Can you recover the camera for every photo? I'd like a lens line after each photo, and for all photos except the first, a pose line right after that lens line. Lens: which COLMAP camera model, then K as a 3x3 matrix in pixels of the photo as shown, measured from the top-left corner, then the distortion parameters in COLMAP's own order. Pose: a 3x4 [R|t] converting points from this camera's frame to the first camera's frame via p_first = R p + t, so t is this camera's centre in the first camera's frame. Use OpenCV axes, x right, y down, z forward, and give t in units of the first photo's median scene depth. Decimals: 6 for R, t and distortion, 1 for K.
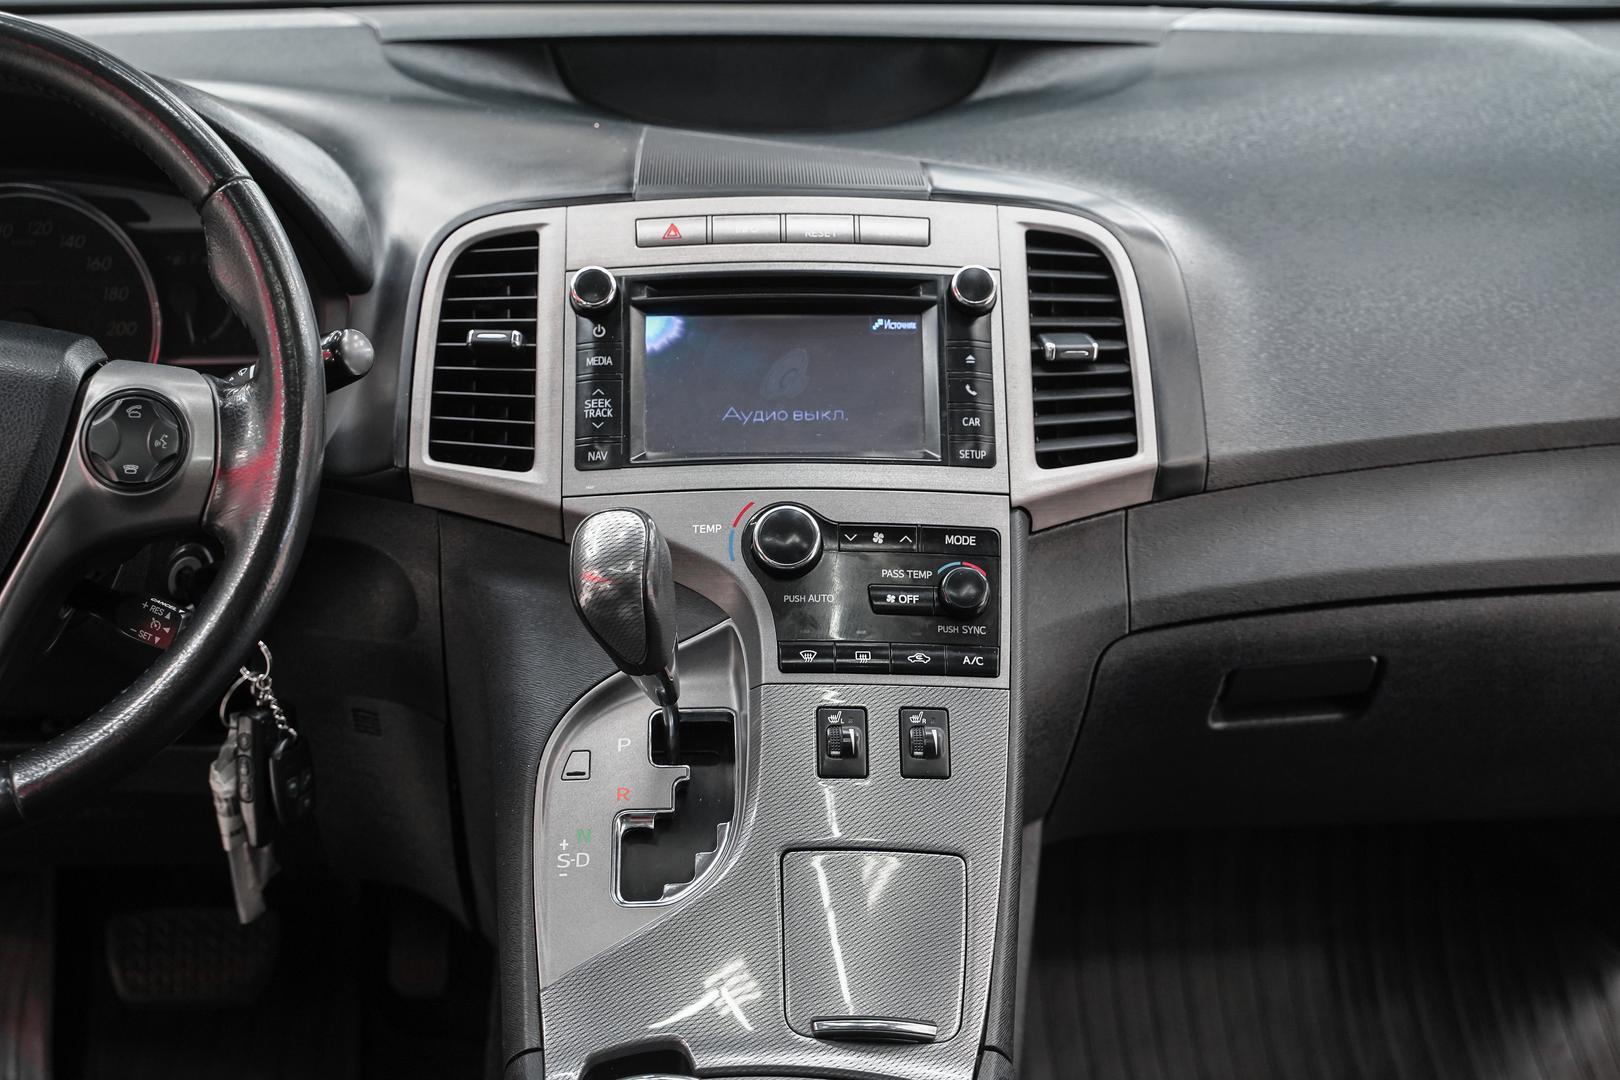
lens RADIAL K [[2729.6, 0, 810.0], [0, 2729.6, 540.0], [0, 0, 1]] dist [-0.011091, 0.137473]
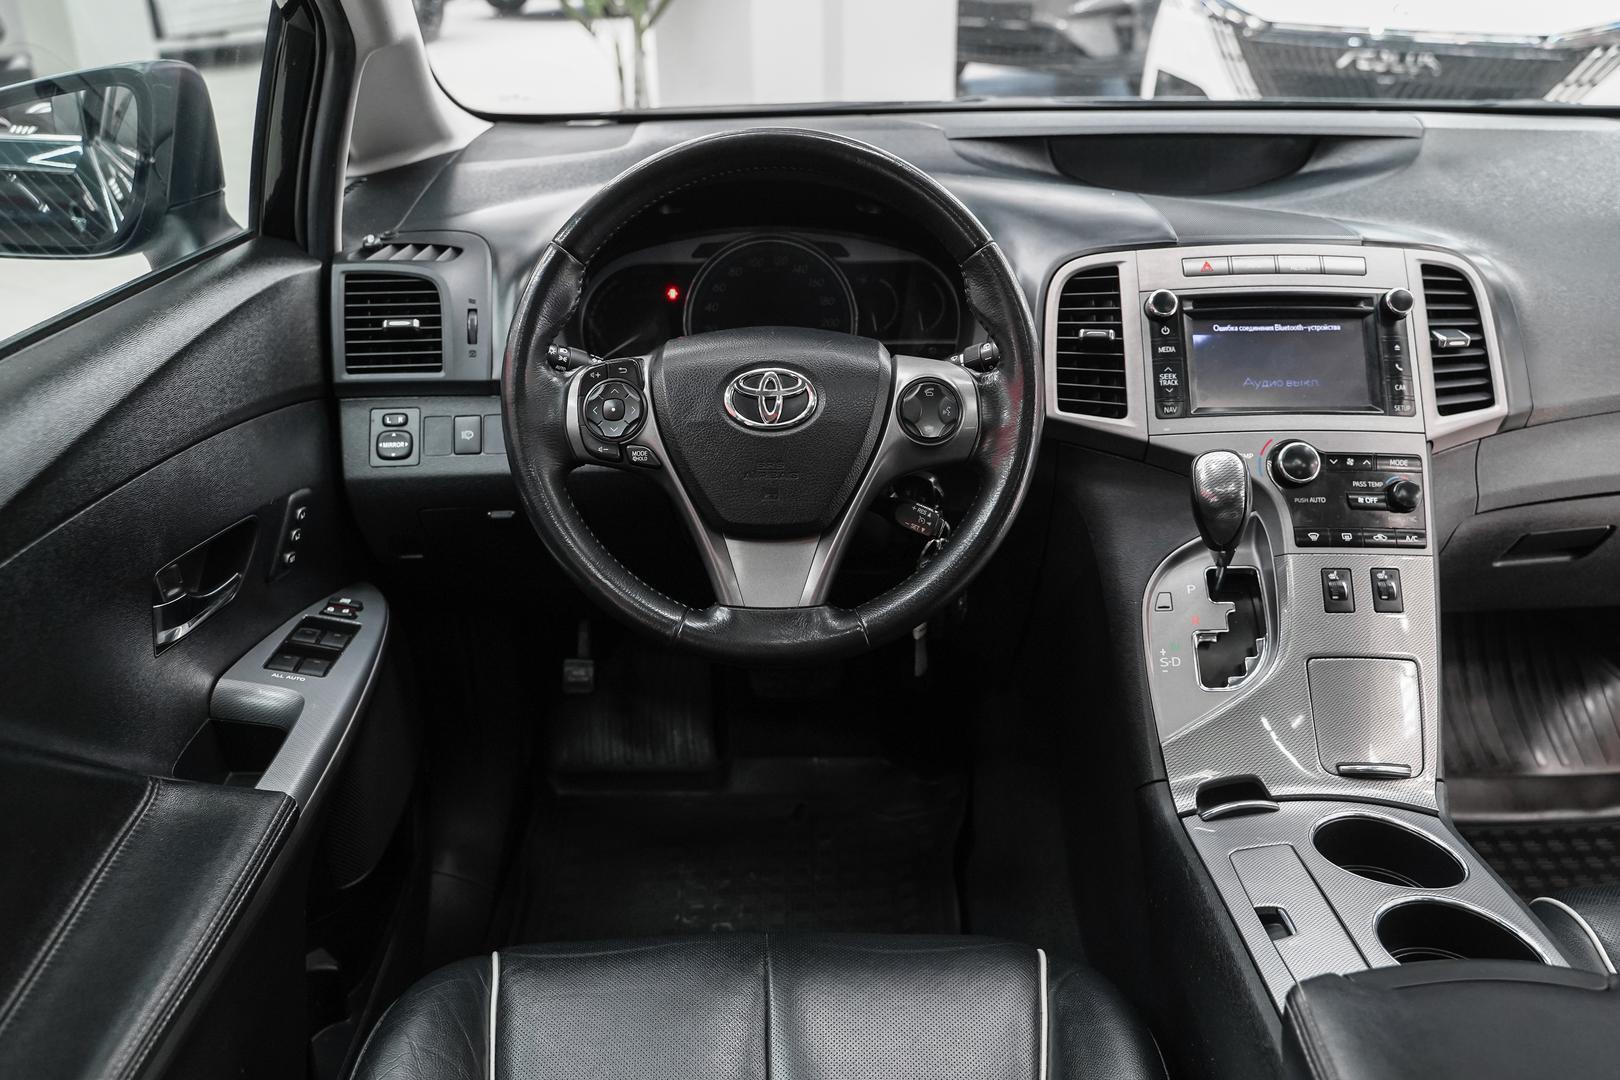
lens RADIAL K [[1412.0, 0, 810.0], [0, 1412.0, 540.0], [0, 0, 1]] dist [-0.013093, 0.002286]
pose [[0.999530, 0.001223, -0.030647, -0.260137], [0.002348, 0.993223, 0.116204, -0.050643], [0.030582, -0.116221, 0.992752, 0.152976]]
